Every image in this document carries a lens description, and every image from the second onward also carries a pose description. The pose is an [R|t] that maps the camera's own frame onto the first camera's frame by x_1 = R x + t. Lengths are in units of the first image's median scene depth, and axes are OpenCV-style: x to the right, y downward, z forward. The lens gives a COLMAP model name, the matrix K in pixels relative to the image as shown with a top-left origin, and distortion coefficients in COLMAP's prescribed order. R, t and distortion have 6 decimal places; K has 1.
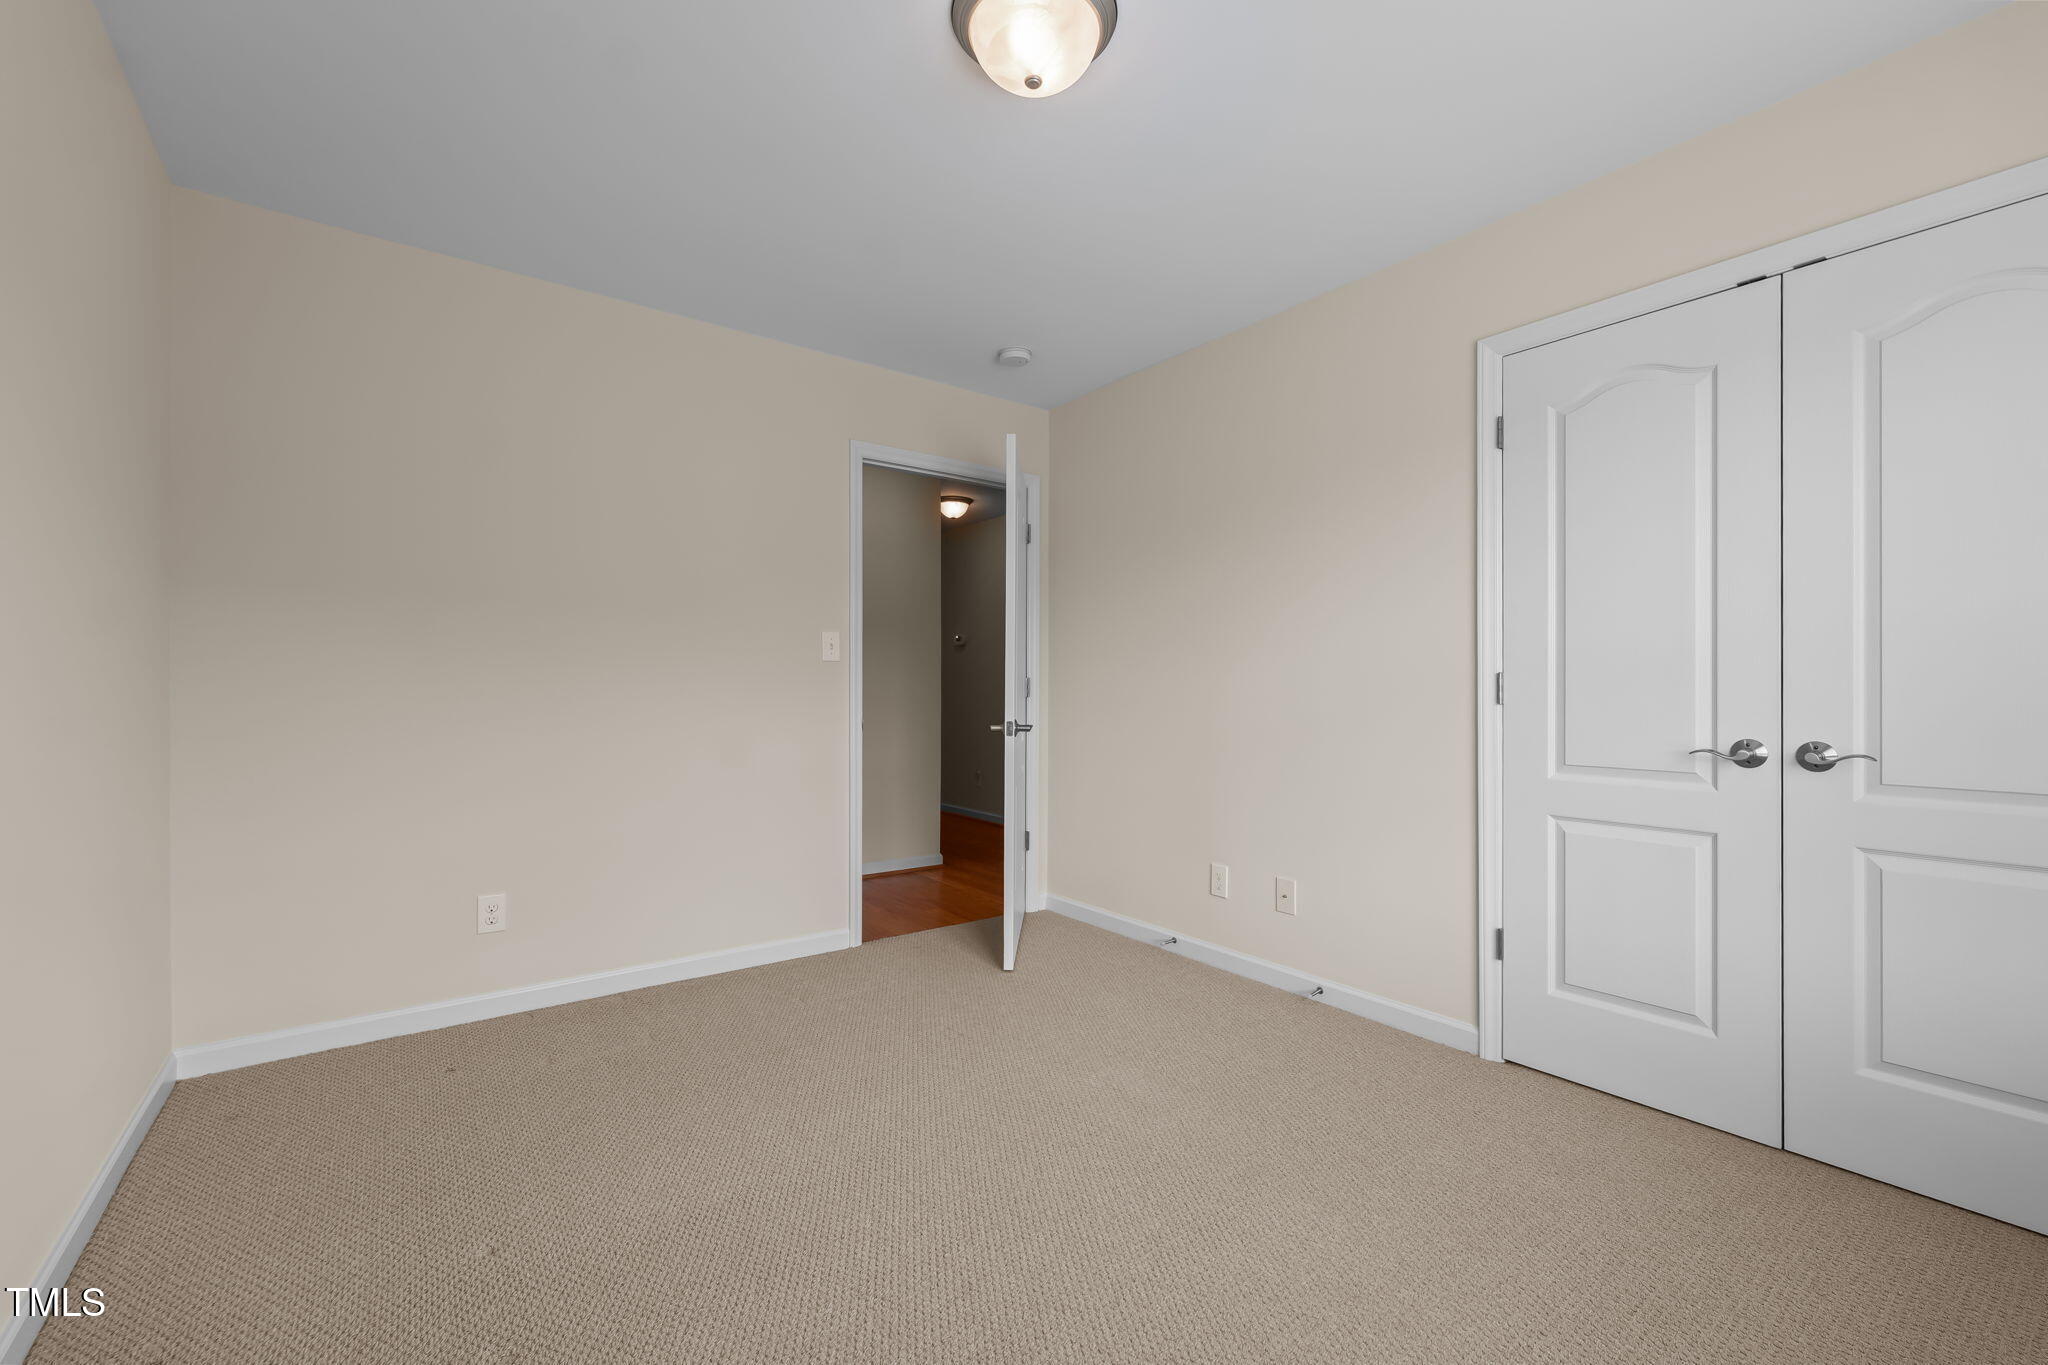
lens RADIAL K [[834.3, 0, 1018.4], [0, 834.3, 686.3], [0, 0, 1]] dist [0.000352, -0.000225]
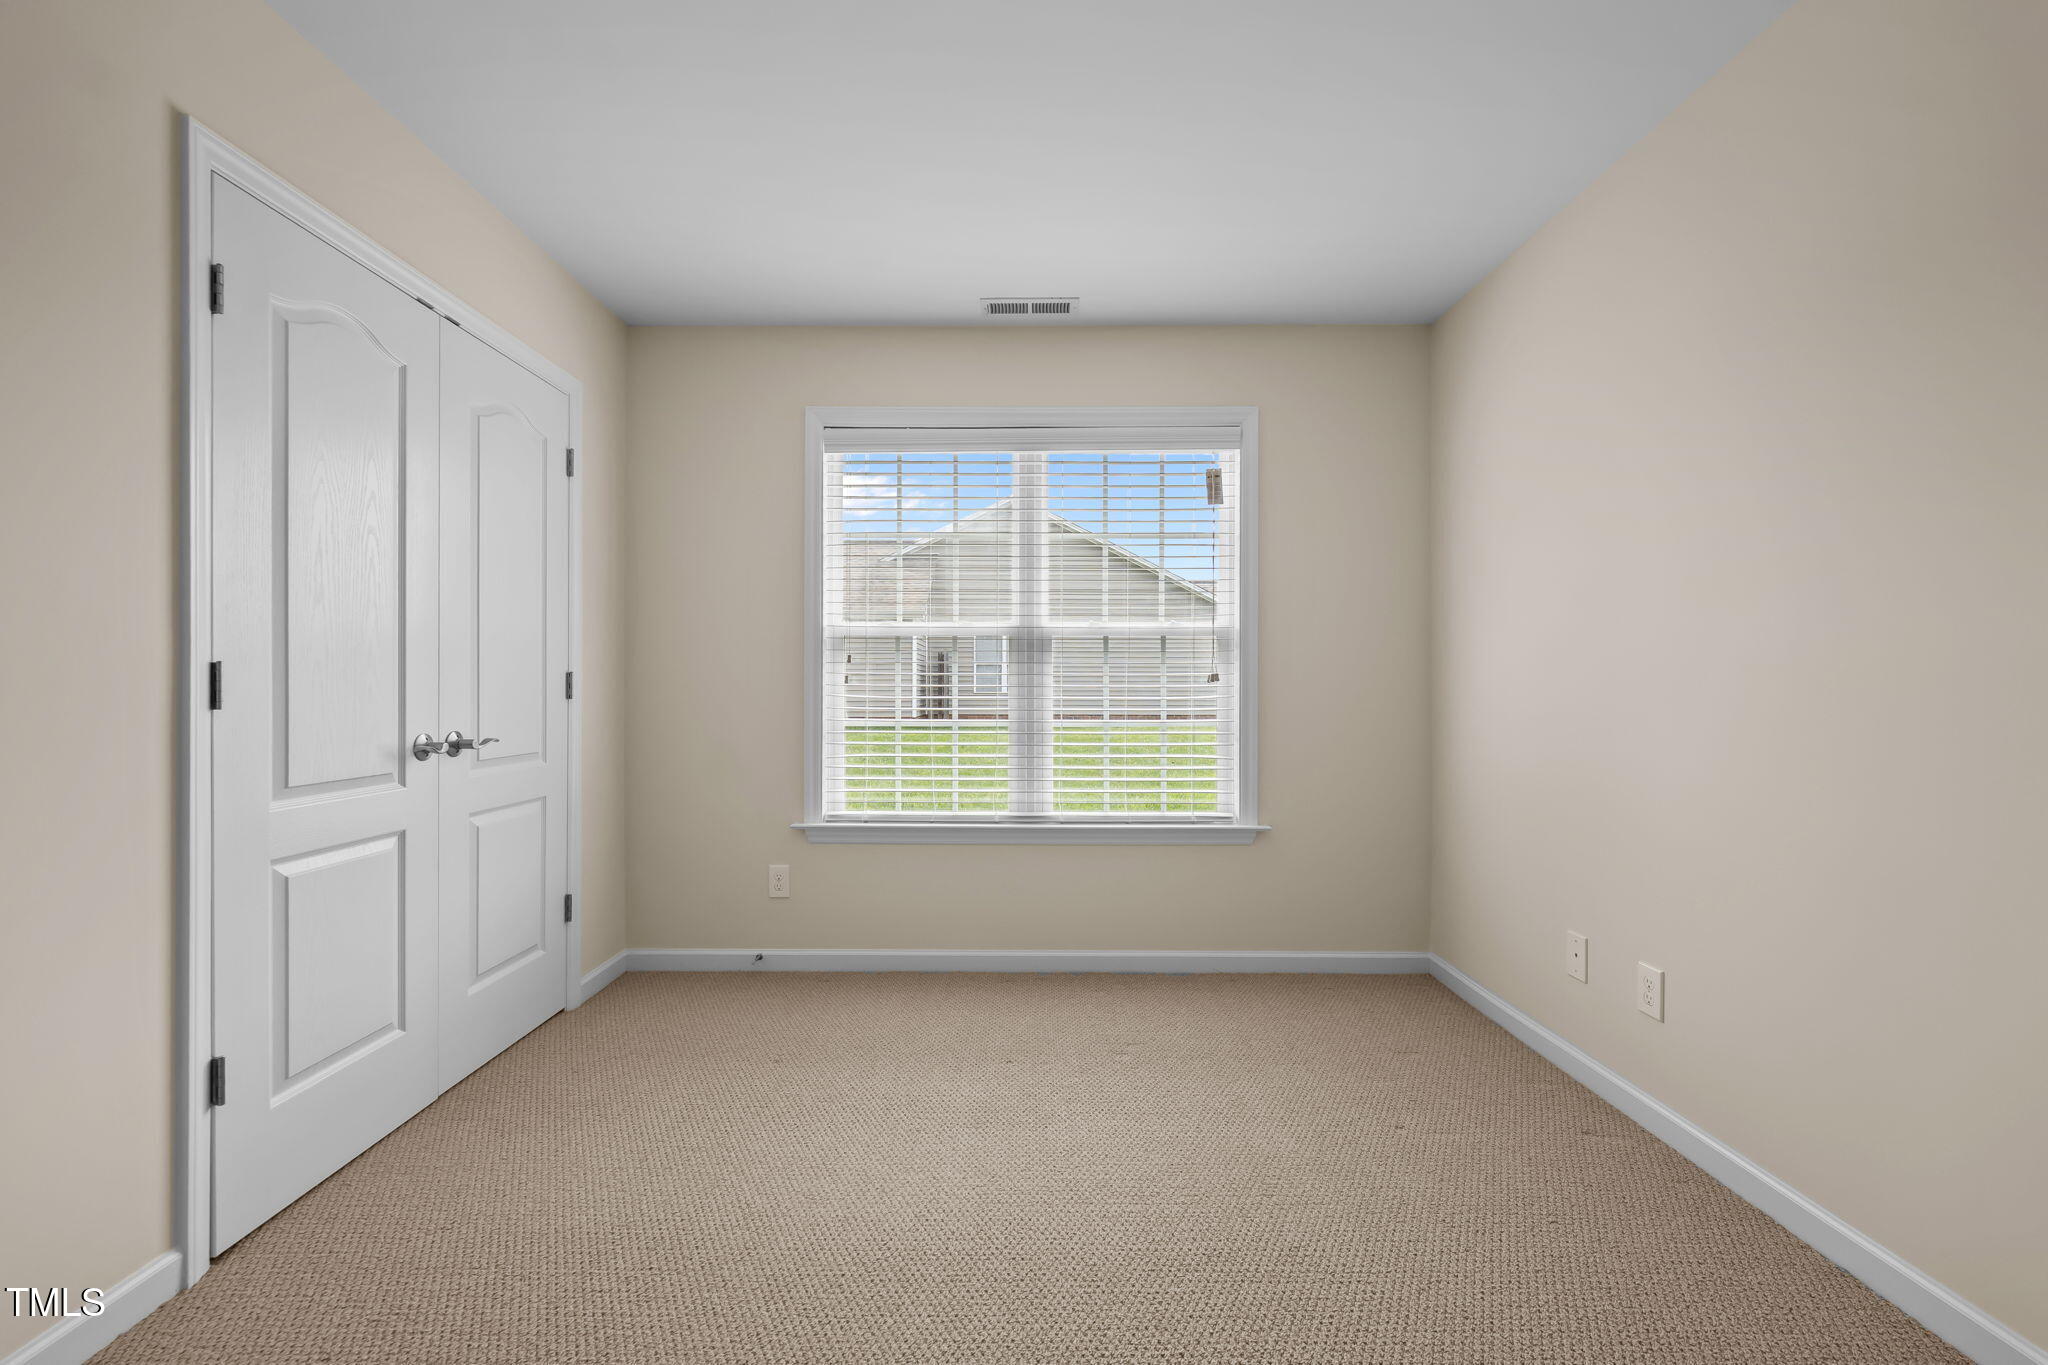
lens RADIAL K [[834.3, 0, 1018.4], [0, 834.3, 686.3], [0, 0, 1]] dist [0.000352, -0.000225]
pose [[-0.796999, -0.002109, 0.603977, -0.359556], [-0.003102, 0.999995, -0.000601, 0.001336], [-0.603973, -0.002352, -0.797002, 1.348593]]
